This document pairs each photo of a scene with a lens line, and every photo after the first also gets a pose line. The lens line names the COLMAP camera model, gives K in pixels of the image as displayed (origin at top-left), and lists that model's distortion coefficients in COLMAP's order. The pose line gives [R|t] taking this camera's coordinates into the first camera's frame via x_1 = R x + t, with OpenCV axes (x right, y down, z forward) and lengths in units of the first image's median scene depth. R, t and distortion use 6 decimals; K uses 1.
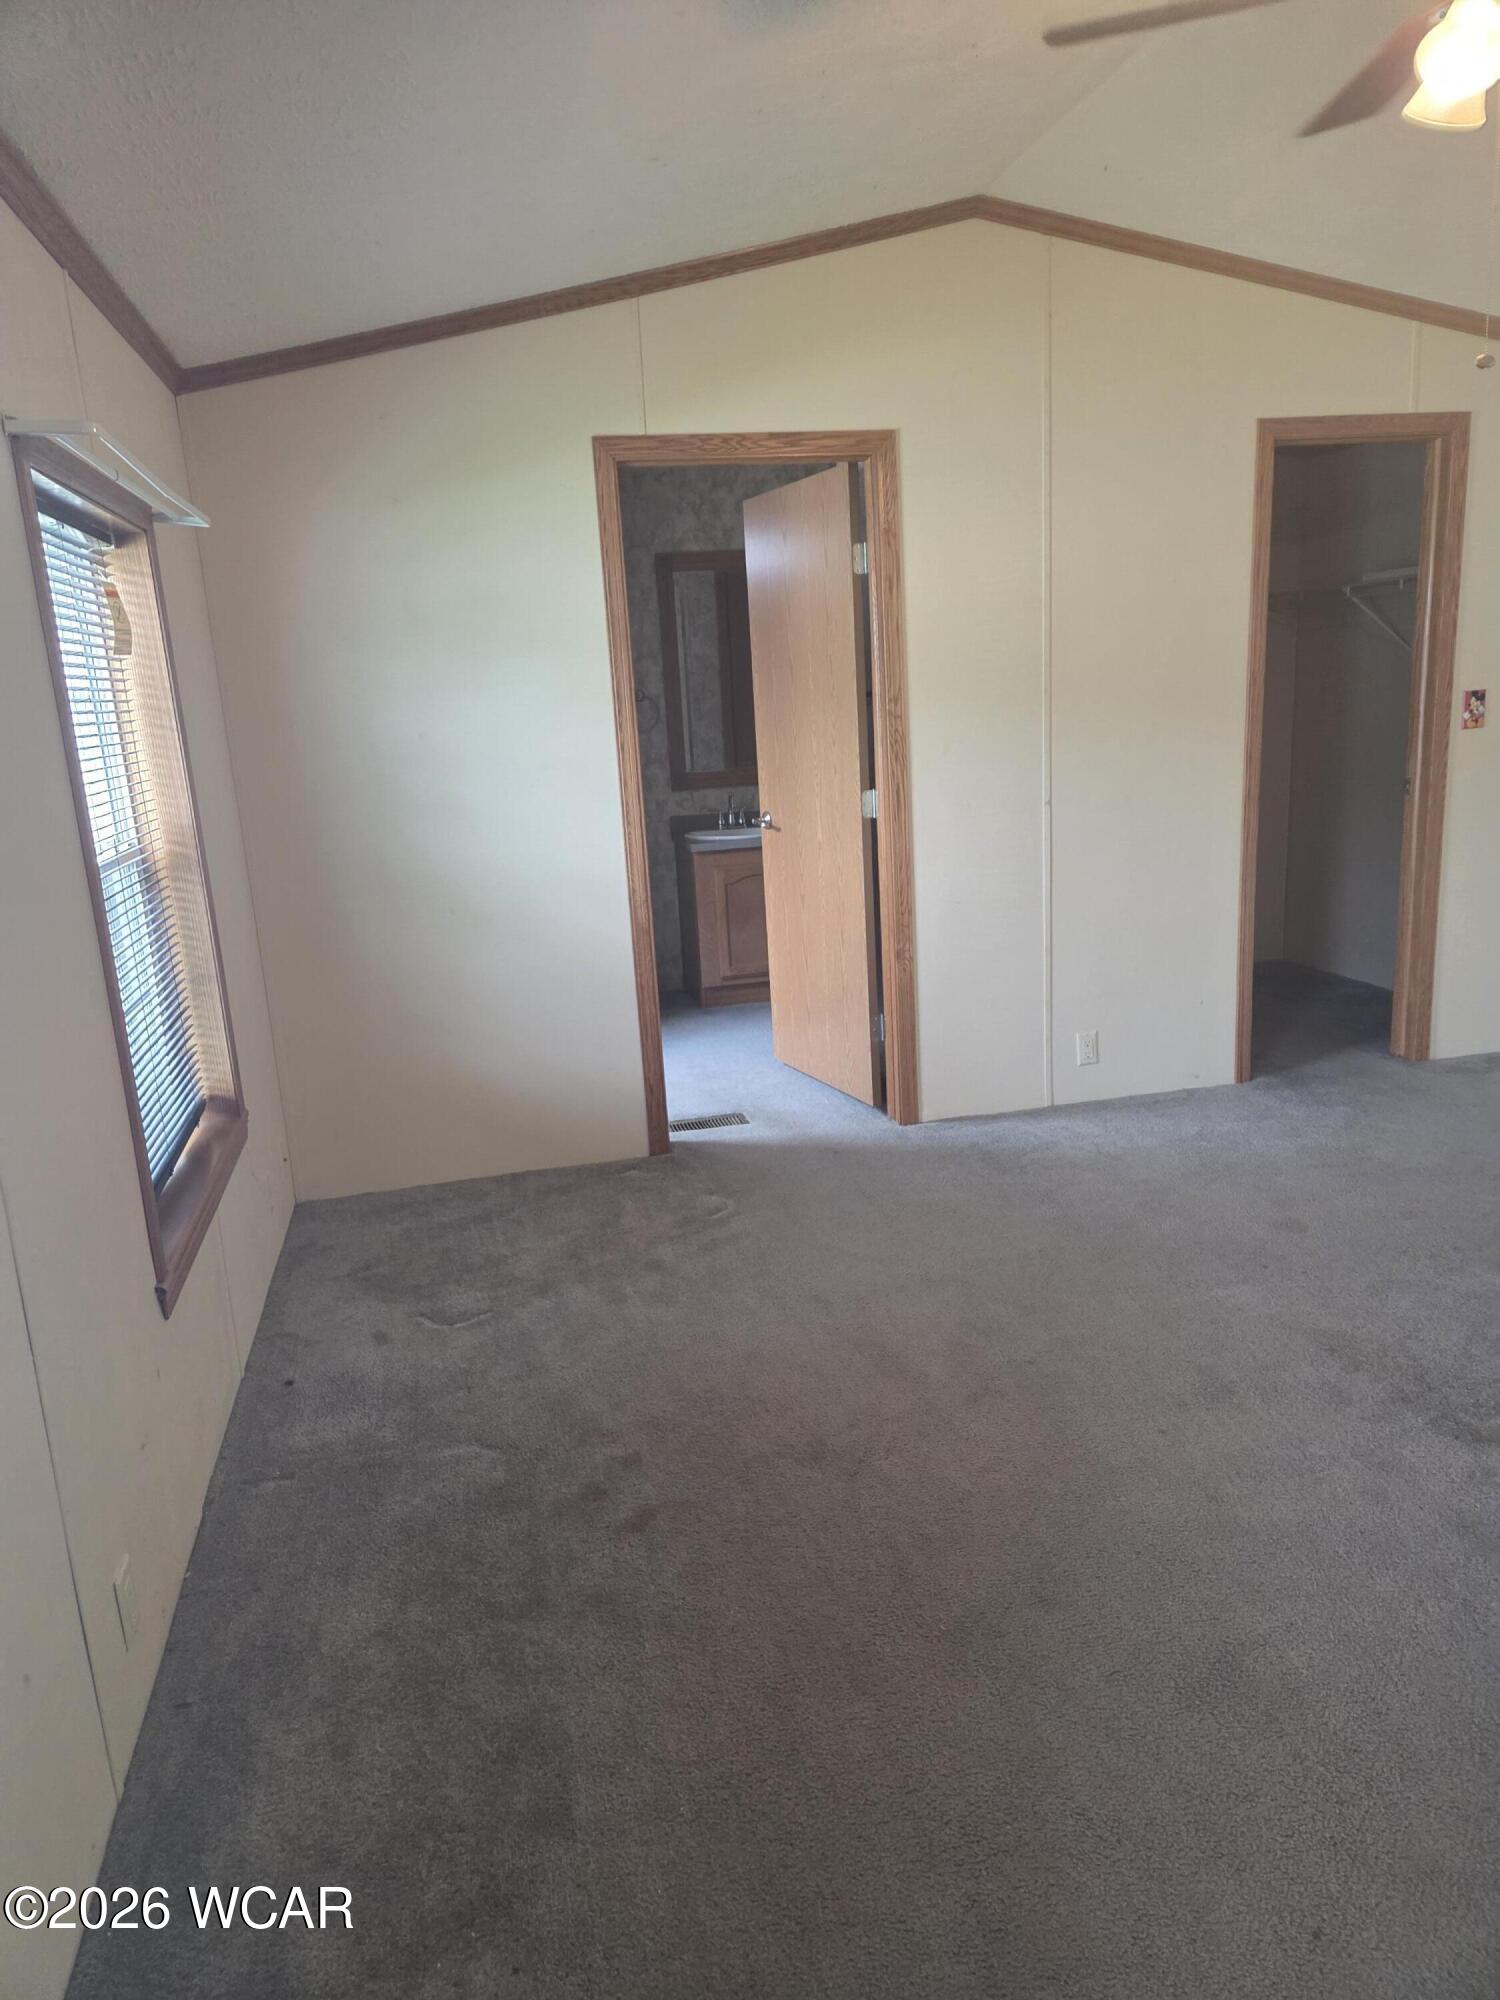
lens RADIAL K [[1340.4, 0, 740.5], [0, 1340.4, 1006.3], [0, 0, 1]] dist [0.074686, -0.068195]
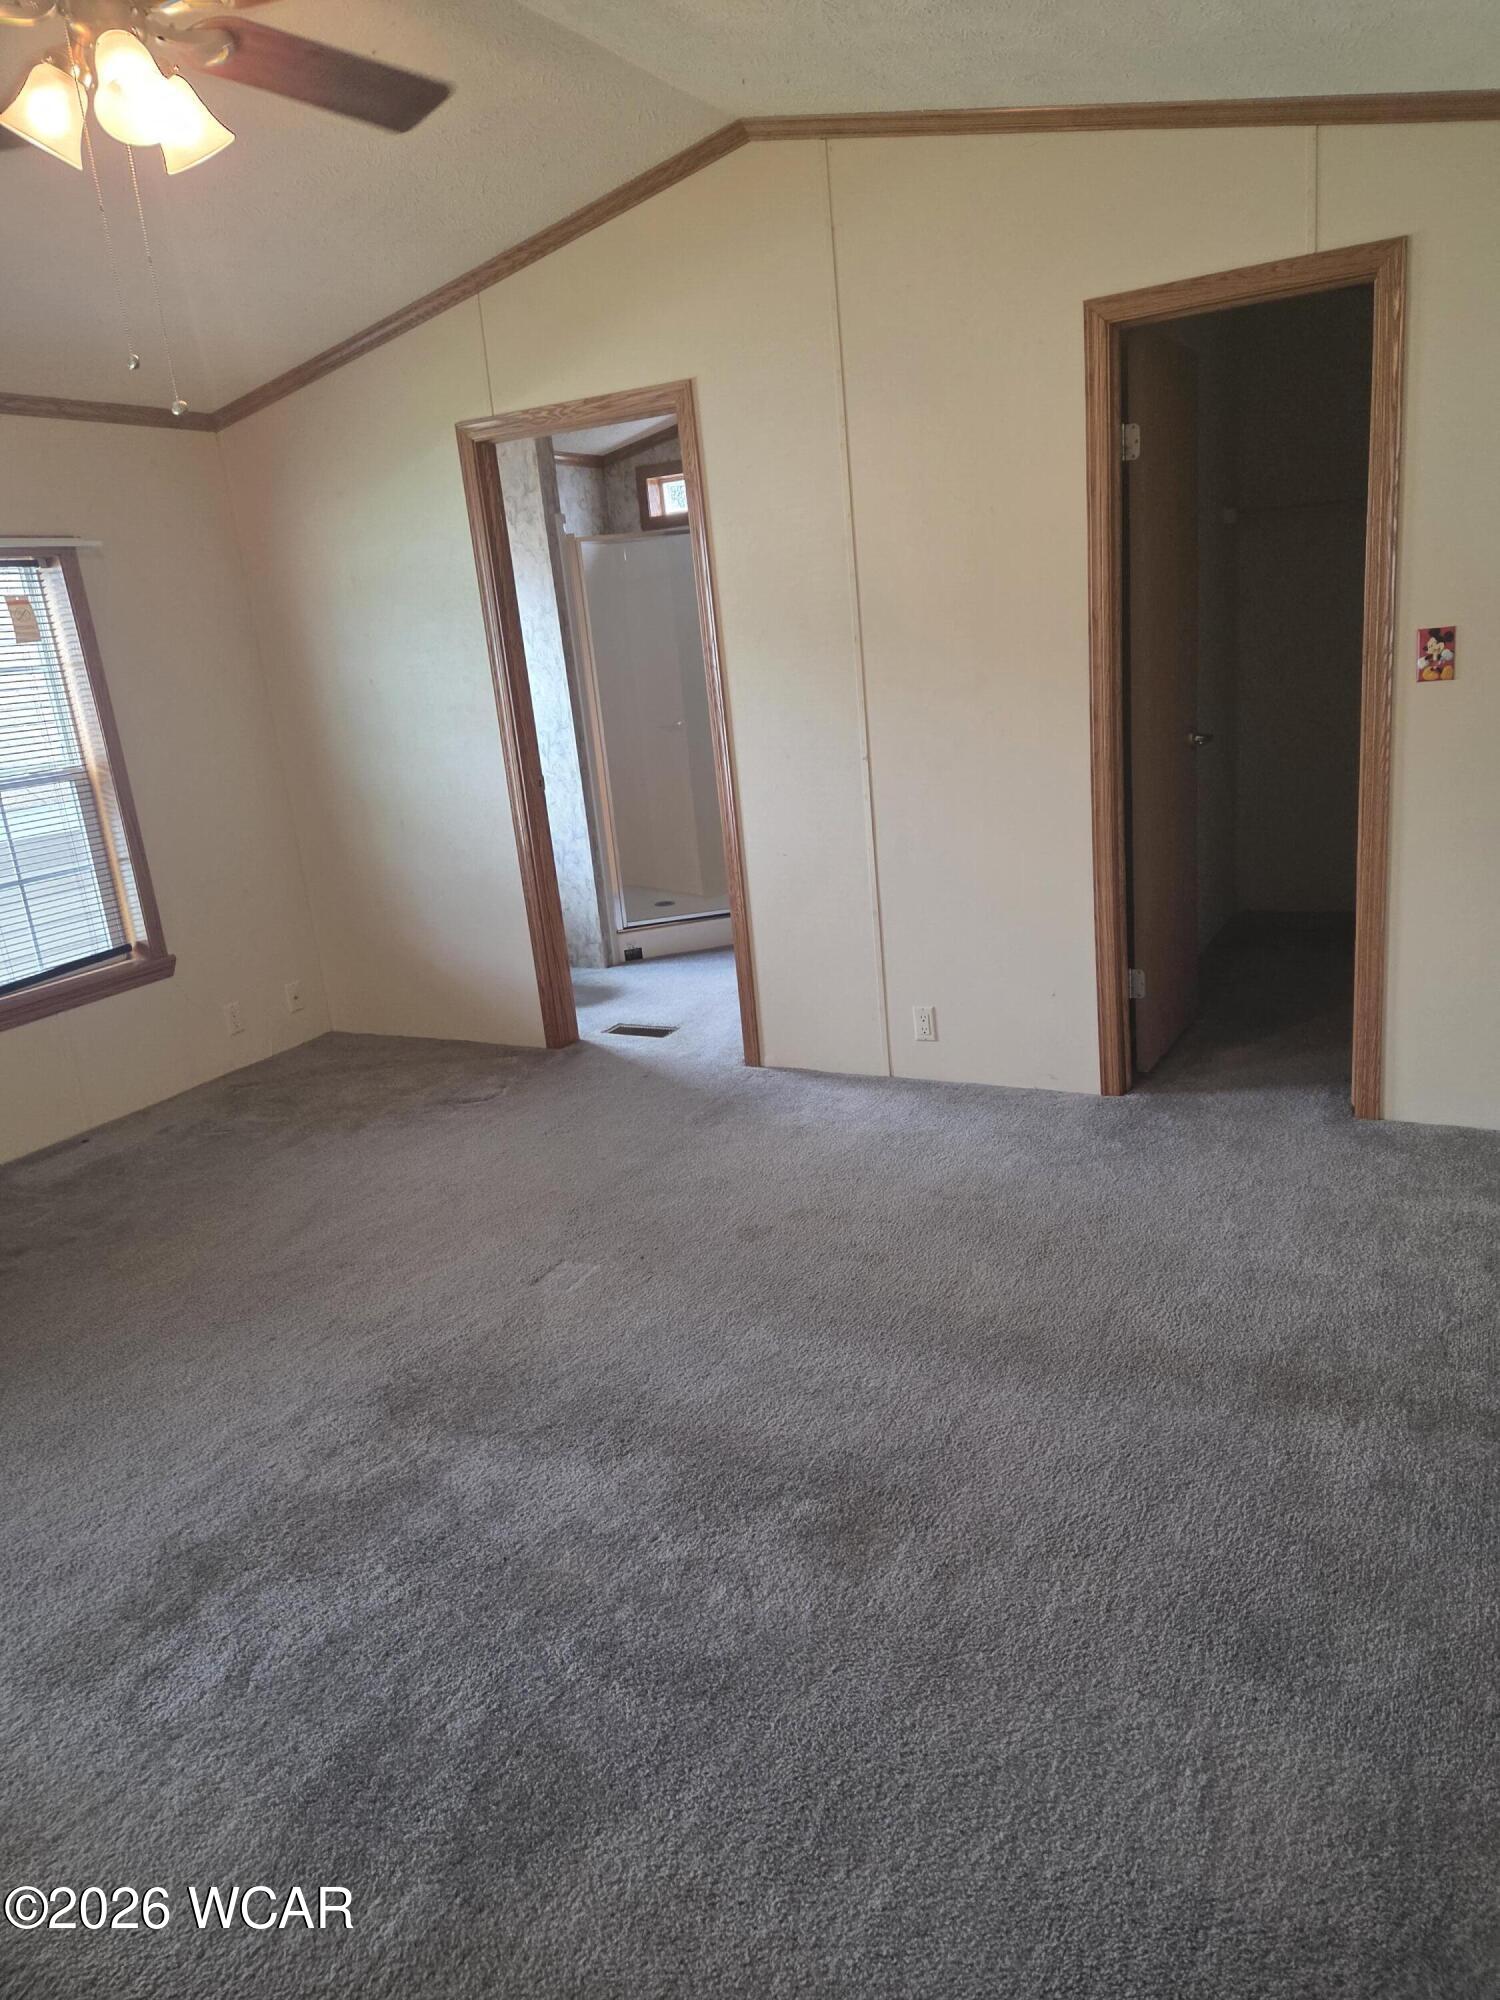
lens RADIAL K [[1340.4, 0, 769.3], [0, 1340.4, 992.2], [0, 0, 1]] dist [0.074686, -0.068195]
pose [[0.767865, 0.160818, -0.620097, 0.764666], [-0.101711, 0.986304, 0.129843, -0.102182], [0.632485, -0.036631, 0.773706, 0.218905]]
